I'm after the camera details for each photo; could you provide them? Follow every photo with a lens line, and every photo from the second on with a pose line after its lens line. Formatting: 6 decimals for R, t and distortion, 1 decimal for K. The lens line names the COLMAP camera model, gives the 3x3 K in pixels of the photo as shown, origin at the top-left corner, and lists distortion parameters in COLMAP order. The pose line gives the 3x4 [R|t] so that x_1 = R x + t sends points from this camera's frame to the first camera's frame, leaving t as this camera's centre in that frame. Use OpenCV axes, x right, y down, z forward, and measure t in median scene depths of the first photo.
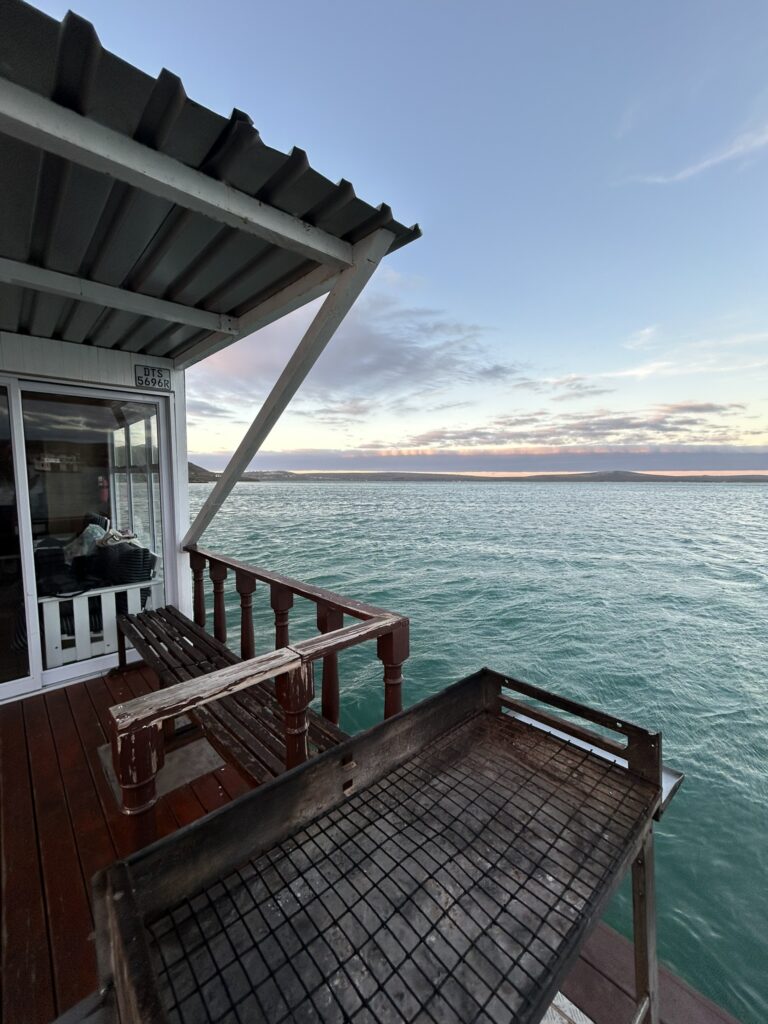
lens RADIAL K [[414.0, 0, 389.2], [0, 414.0, 511.0], [0, 0, 1]] dist [0.010109, 0.000203]
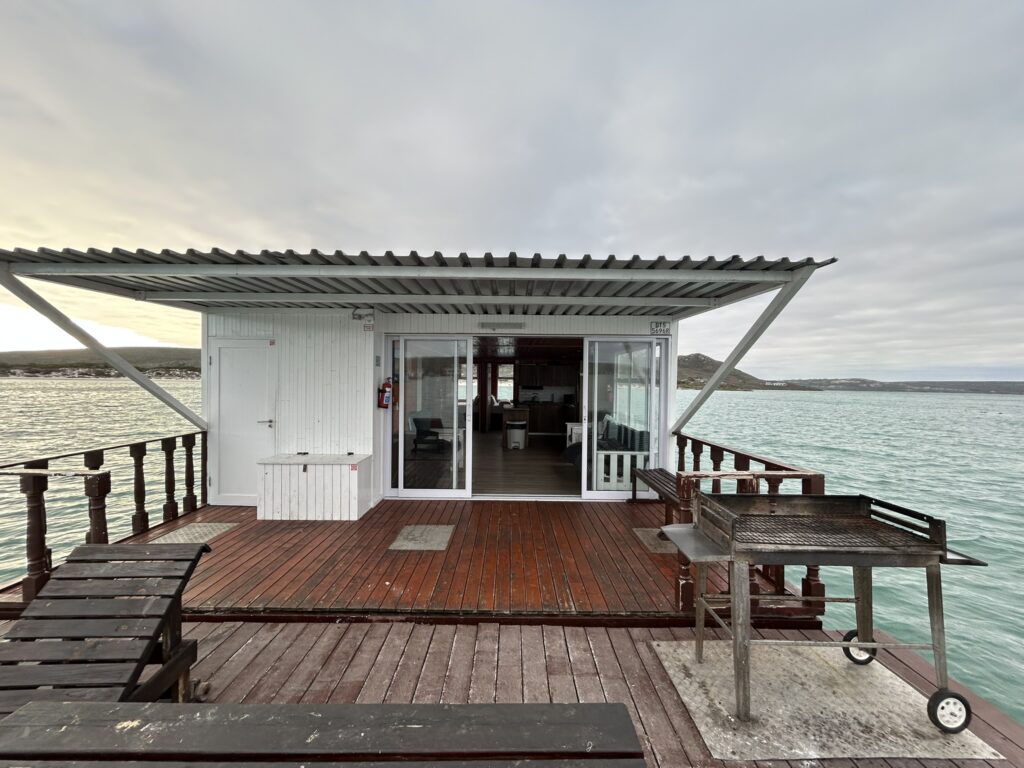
lens RADIAL K [[414.0, 0, 519.8], [0, 414.0, 380.3], [0, 0, 1]] dist [0.010109, 0.000203]
pose [[0.740913, 0.012293, -0.671488, 0.136801], [-0.072101, 0.995510, -0.061331, 0.032637], [0.667719, 0.093856, 0.738473, -0.595236]]
